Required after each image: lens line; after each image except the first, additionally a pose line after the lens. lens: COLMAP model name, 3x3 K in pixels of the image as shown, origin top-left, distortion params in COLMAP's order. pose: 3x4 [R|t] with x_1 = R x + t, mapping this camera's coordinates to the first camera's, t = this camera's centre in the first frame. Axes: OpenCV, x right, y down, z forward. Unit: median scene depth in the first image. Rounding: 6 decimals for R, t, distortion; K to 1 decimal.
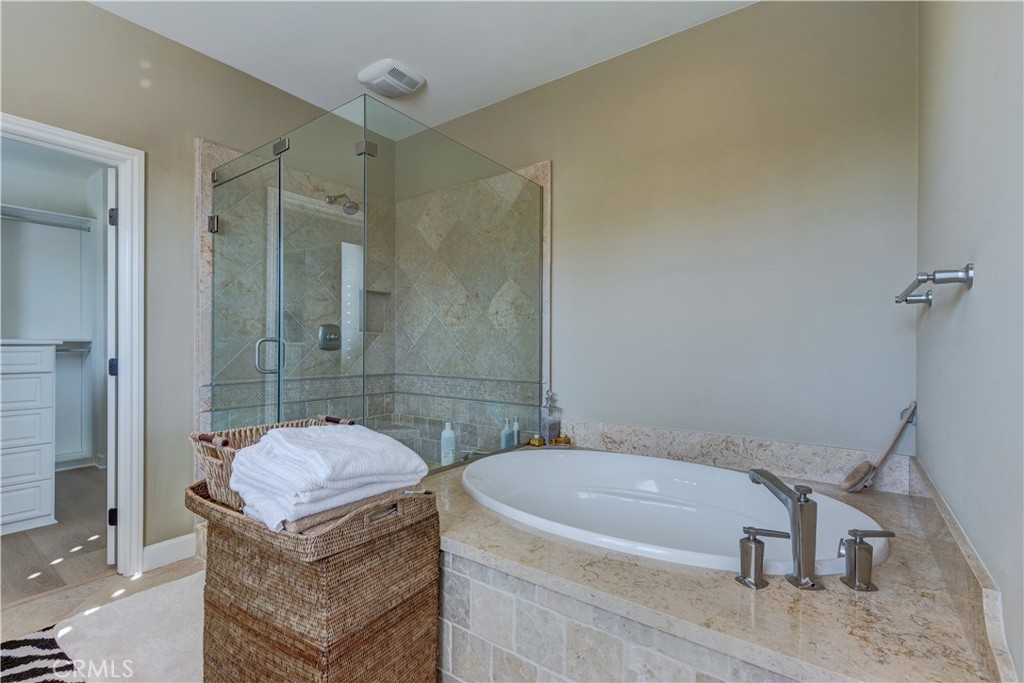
lens RADIAL K [[466.5, 0, 500.3], [0, 466.5, 344.4], [0, 0, 1]] dist [0.004174, 0.000111]
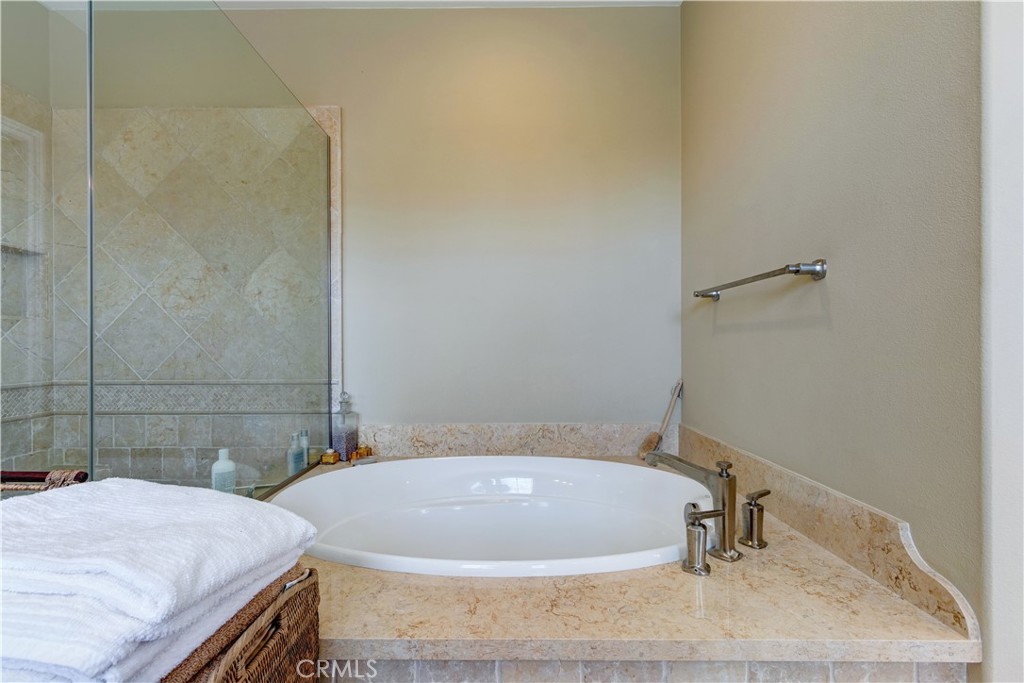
lens RADIAL K [[466.5, 0, 500.3], [0, 466.5, 344.4], [0, 0, 1]] dist [0.004174, 0.000111]
pose [[0.807212, -0.006623, 0.590224, -0.149872], [0.006093, 0.999977, 0.002889, 0.015479], [-0.590230, 0.001264, 0.807234, 0.189790]]
